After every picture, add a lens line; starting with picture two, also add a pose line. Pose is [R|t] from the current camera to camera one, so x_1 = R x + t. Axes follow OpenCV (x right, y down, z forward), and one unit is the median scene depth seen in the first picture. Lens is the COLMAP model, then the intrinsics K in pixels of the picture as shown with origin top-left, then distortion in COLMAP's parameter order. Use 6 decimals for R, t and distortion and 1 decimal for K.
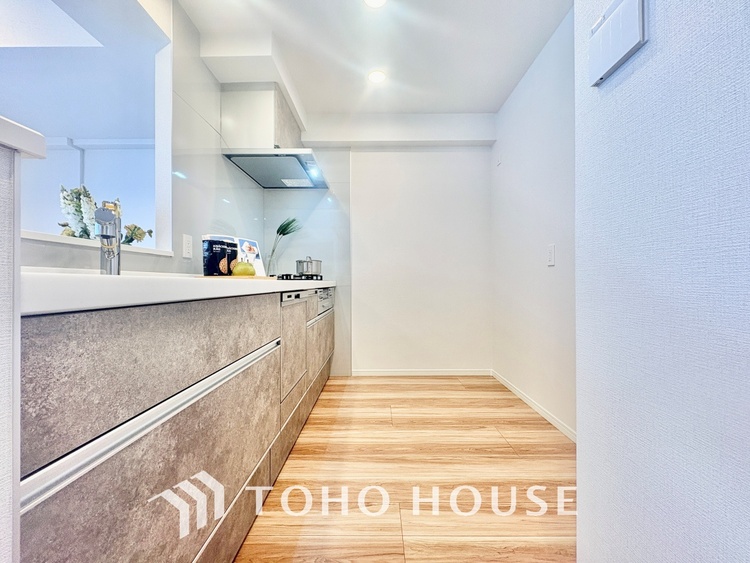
lens RADIAL K [[300.5, 0, 375.0], [0, 300.5, 281.5], [0, 0, 1]] dist [-0.000628, -0.000276]
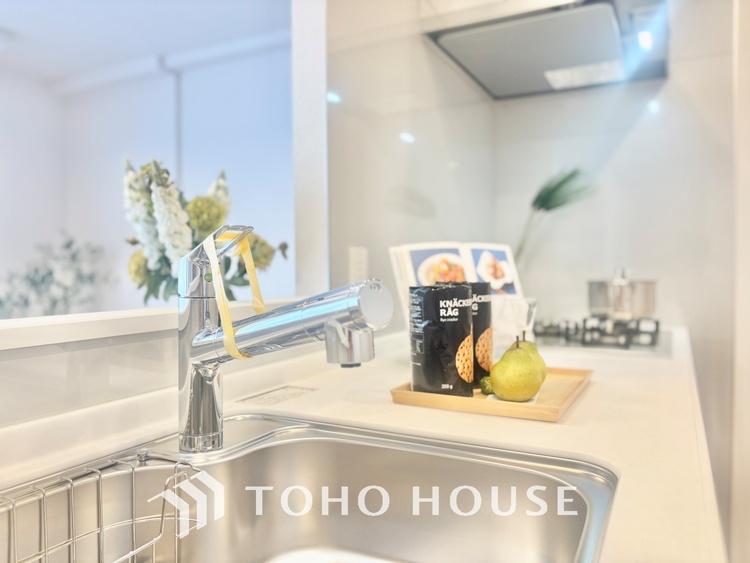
lens RADIAL K [[578.3, 0, 375.0], [0, 578.3, 281.5], [0, 0, 1]] dist [0.003722, -0.003956]
pose [[0.889902, 0.011558, -0.456005, -0.268475], [0.001347, 0.999608, 0.027967, -0.140540], [0.456149, -0.025502, 0.889538, 0.341905]]
